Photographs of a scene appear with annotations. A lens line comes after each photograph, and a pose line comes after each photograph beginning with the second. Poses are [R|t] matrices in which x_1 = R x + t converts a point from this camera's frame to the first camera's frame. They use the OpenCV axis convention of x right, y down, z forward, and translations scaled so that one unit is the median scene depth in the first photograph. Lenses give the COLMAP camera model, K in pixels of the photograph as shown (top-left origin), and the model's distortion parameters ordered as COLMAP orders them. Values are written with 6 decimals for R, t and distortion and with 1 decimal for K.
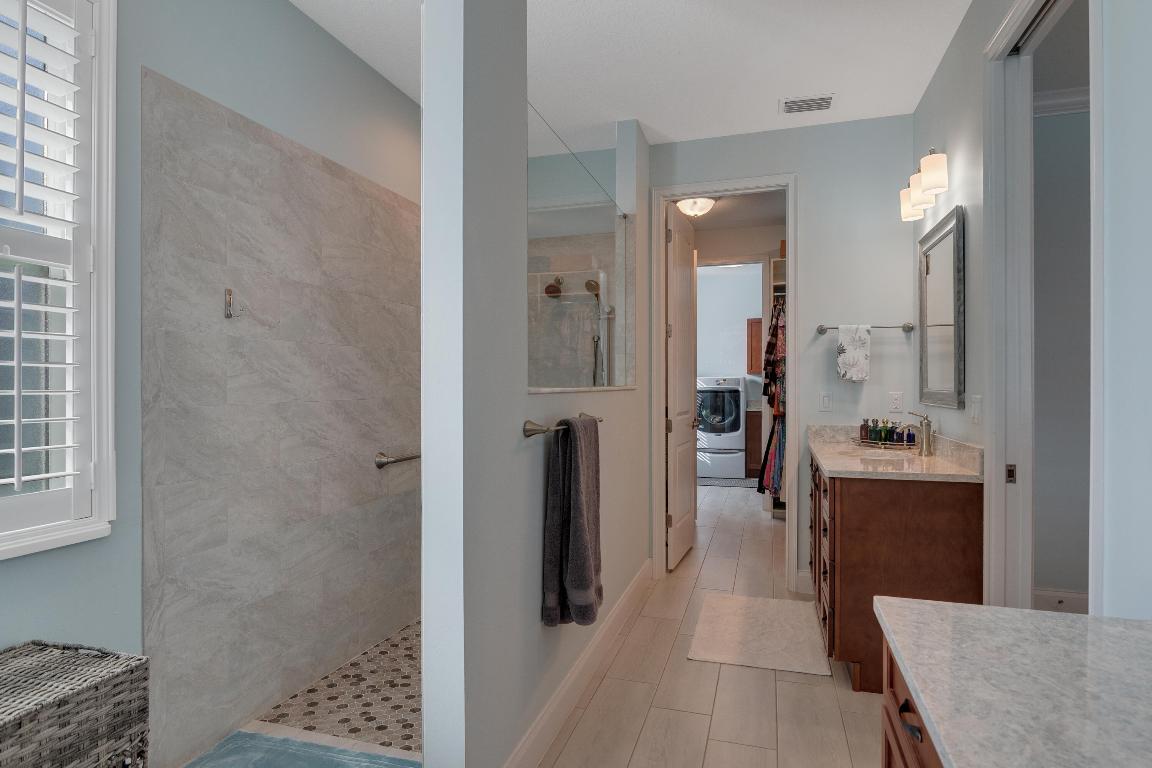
lens RADIAL K [[625.1, 0, 566.7], [0, 625.1, 384.0], [0, 0, 1]] dist [-0.008402, -0.000325]
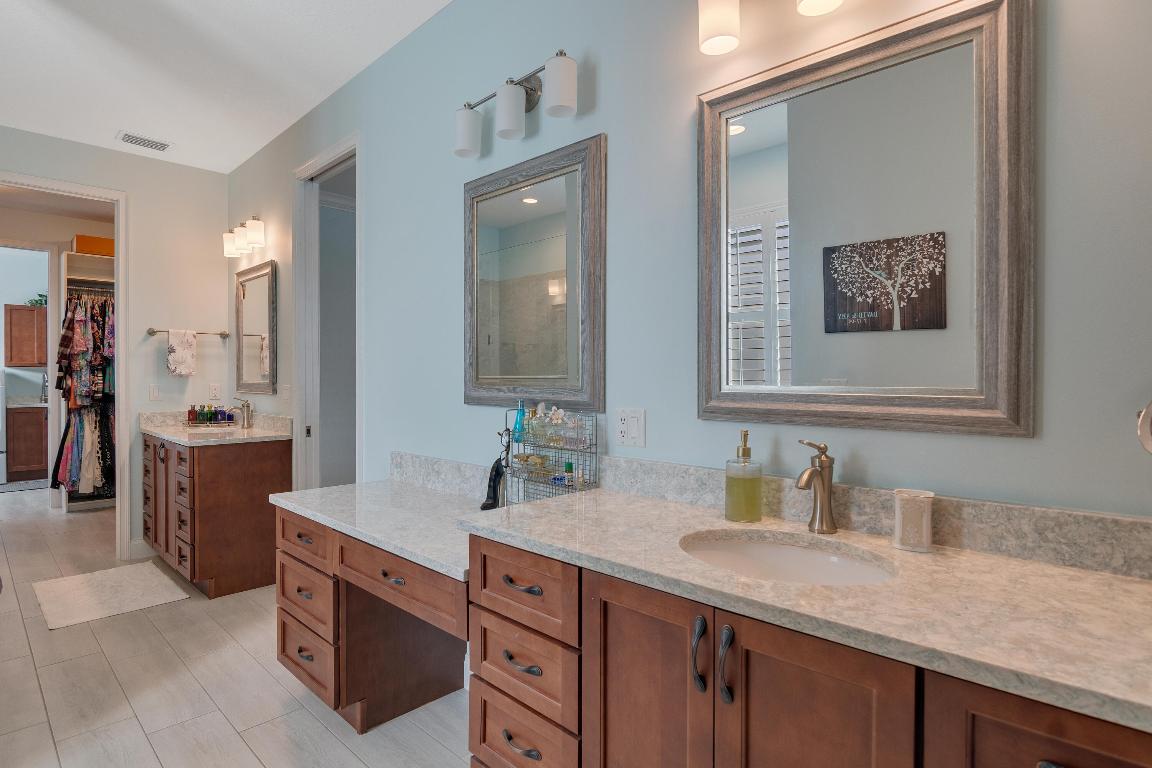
lens RADIAL K [[565.4, 0, 572.3], [0, 565.4, 380.1], [0, 0, 1]] dist [-0.004564, -0.003499]
pose [[0.427969, -0.006661, 0.903769, -0.231179], [0.001655, 0.999977, 0.006586, -0.001036], [-0.903792, -0.001323, 0.427971, -0.189373]]
